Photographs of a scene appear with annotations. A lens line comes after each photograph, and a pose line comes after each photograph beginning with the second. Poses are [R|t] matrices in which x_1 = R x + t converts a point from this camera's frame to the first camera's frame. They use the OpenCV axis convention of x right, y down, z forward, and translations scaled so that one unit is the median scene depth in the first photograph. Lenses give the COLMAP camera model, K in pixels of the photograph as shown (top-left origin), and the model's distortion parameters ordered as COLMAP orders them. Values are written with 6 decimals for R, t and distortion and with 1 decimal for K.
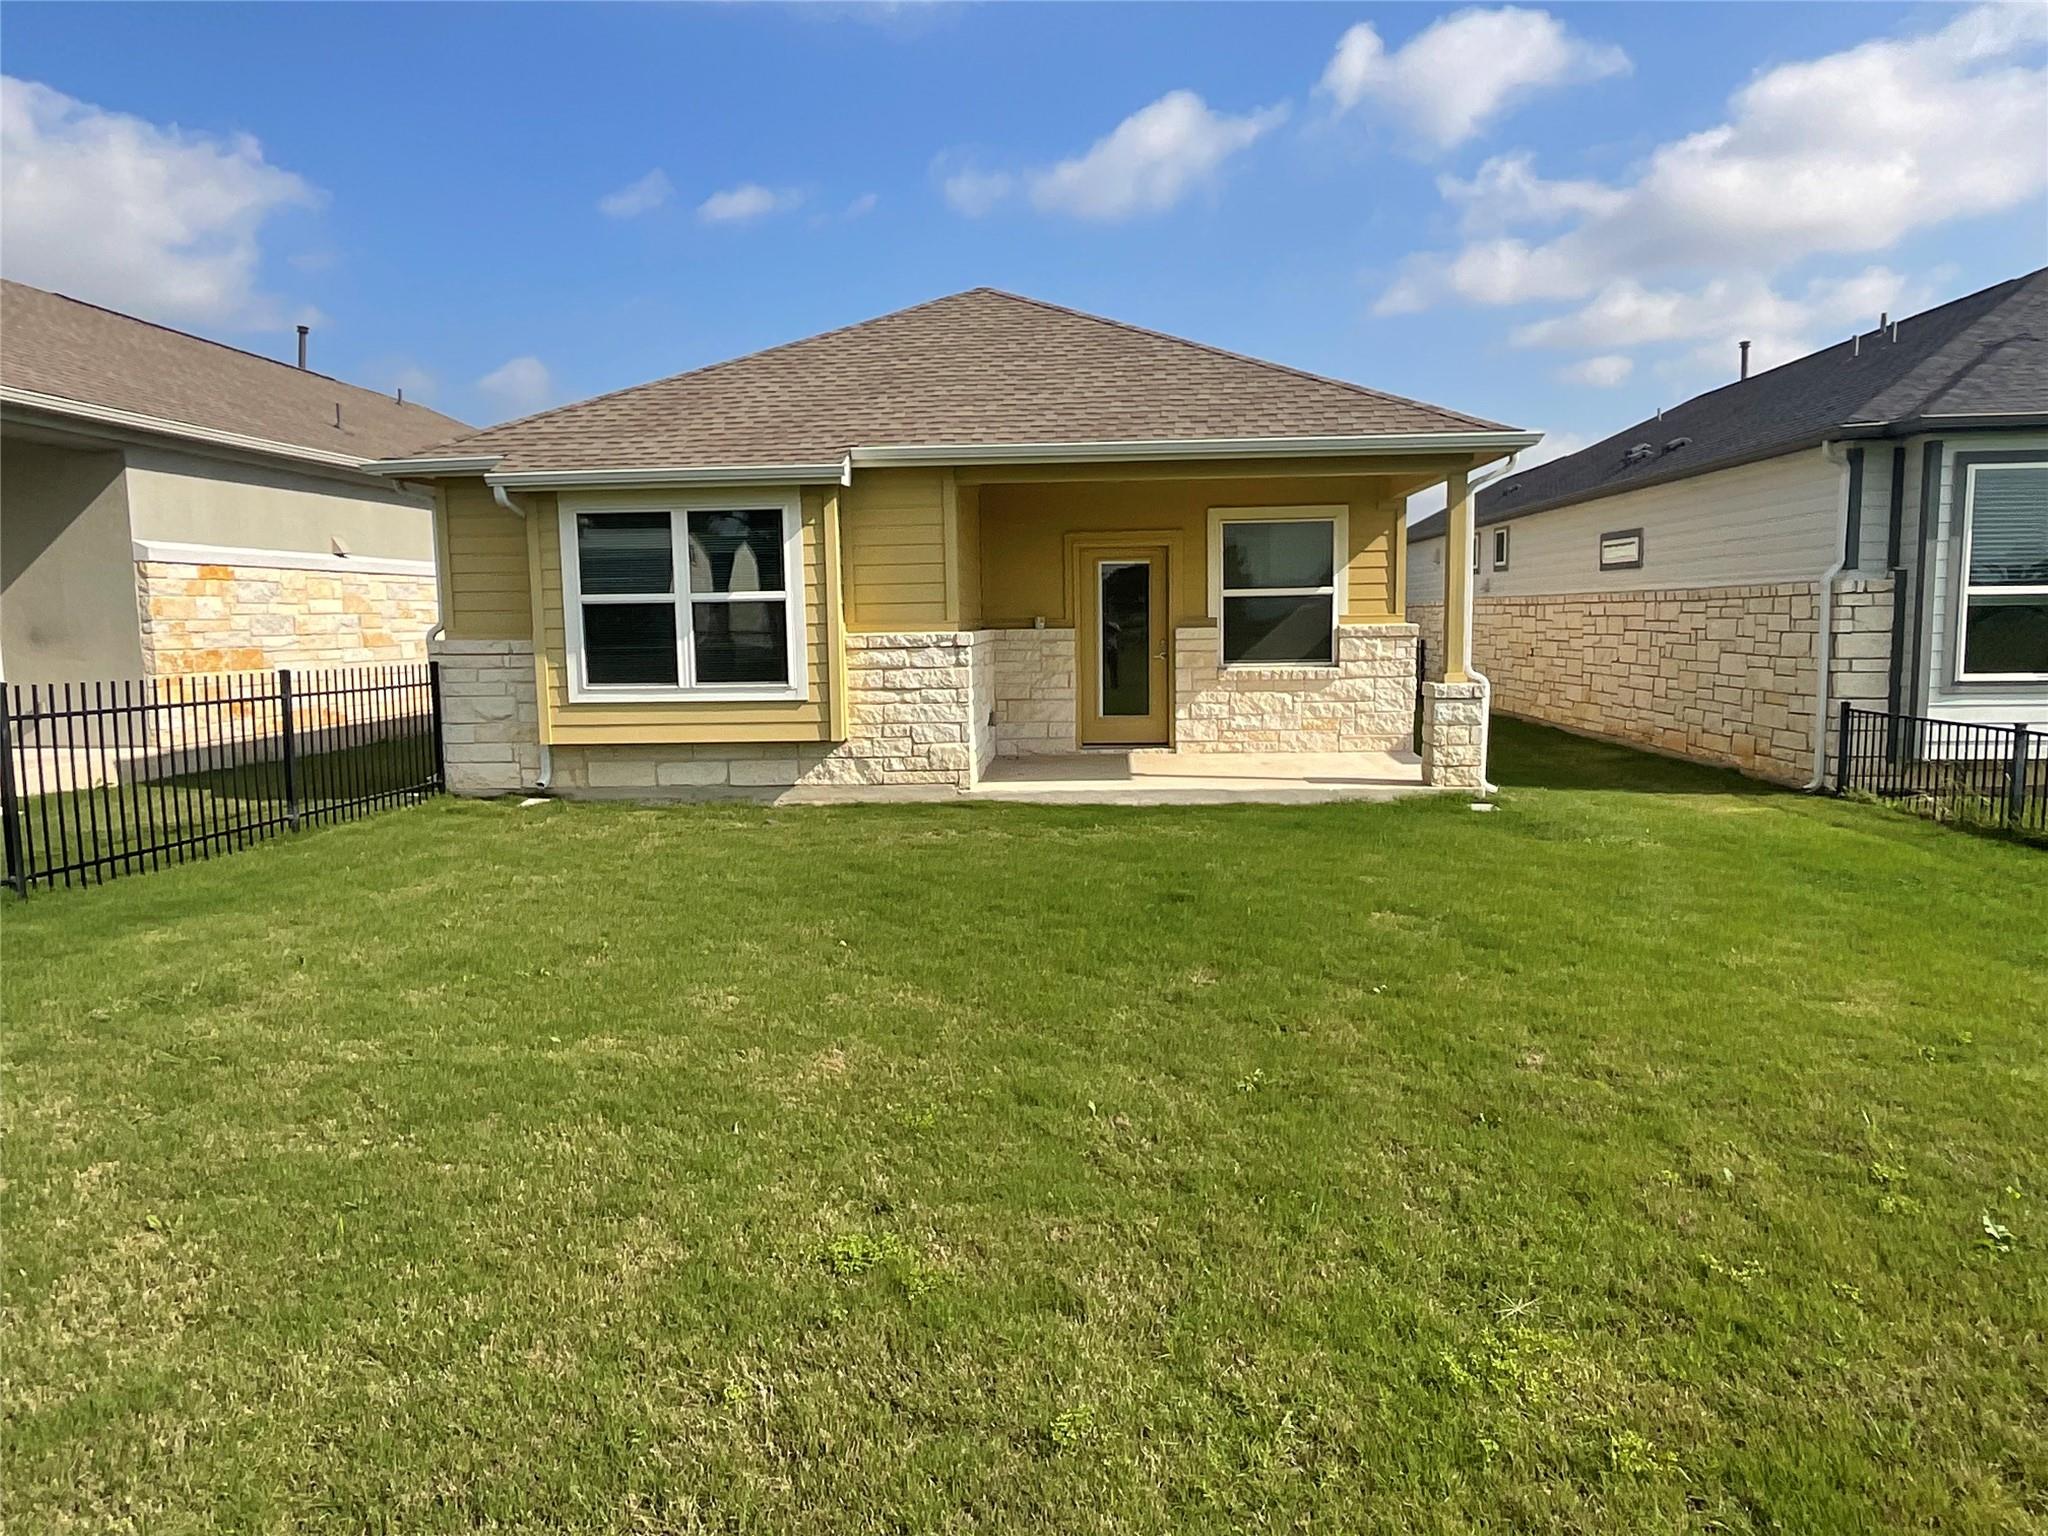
lens RADIAL K [[1323.7, 0, 1025.1], [0, 1323.7, 765.0], [0, 0, 1]] dist [0.017937, 0.001455]
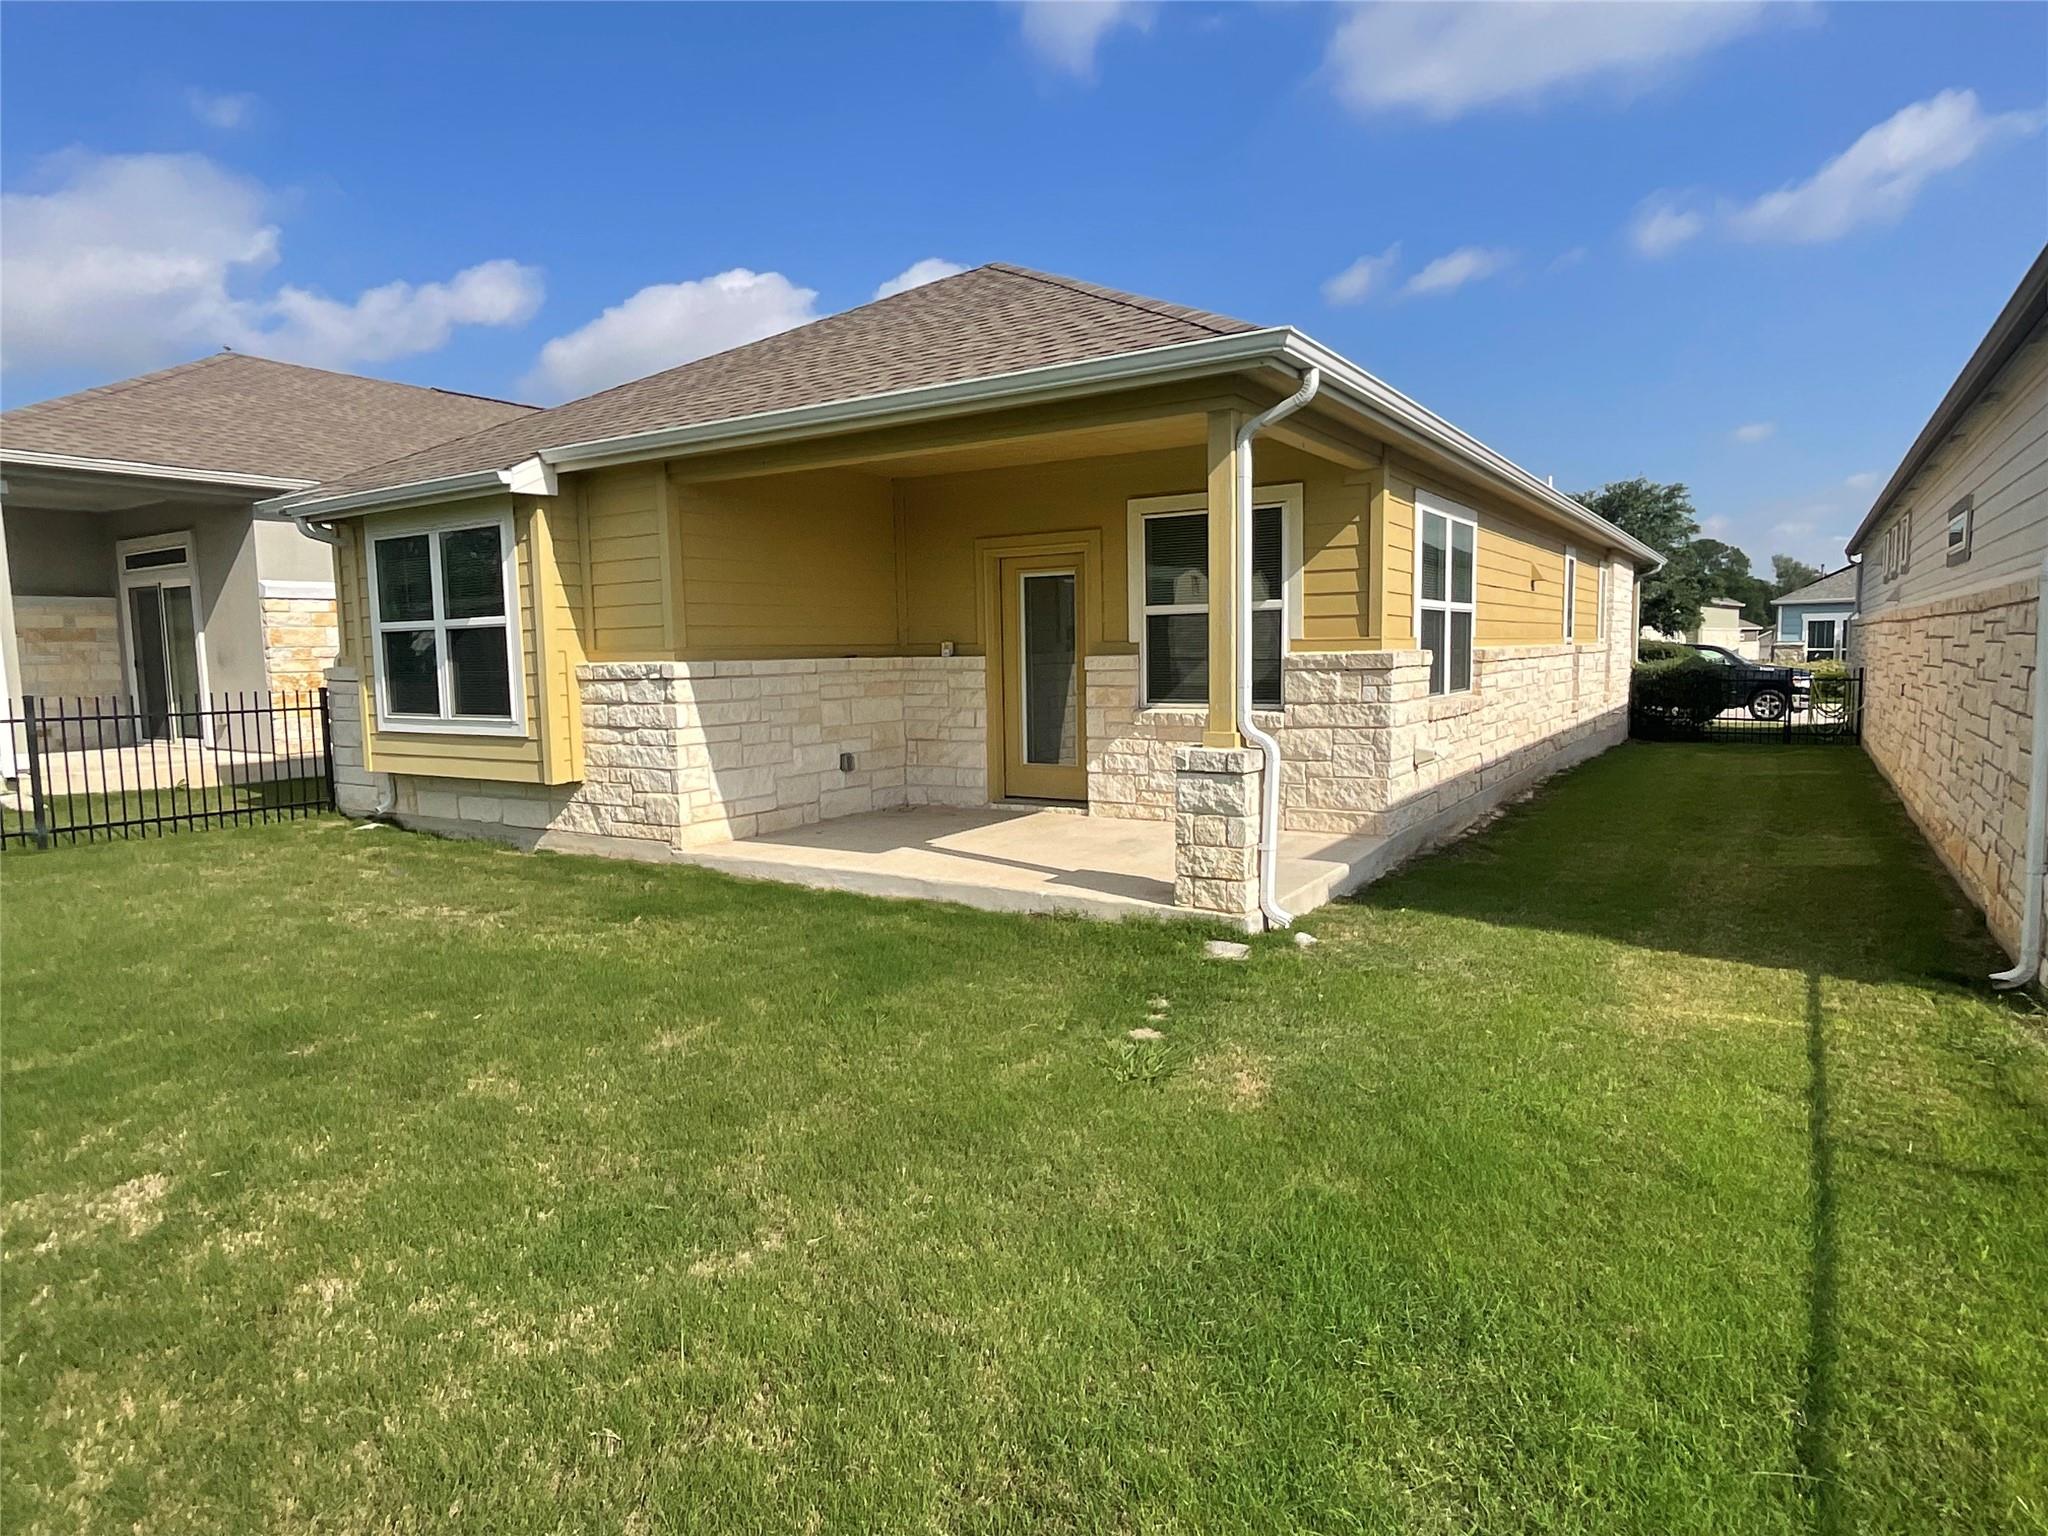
lens RADIAL K [[1180.7, 0, 1023.5], [0, 1180.7, 768.9], [0, 0, 1]] dist [0.005208, -0.000211]
pose [[0.876813, 0.049173, -0.478310, 0.495233], [-0.049172, 0.998712, 0.012535, -0.052087], [0.478311, 0.012528, 0.878101, 0.442209]]
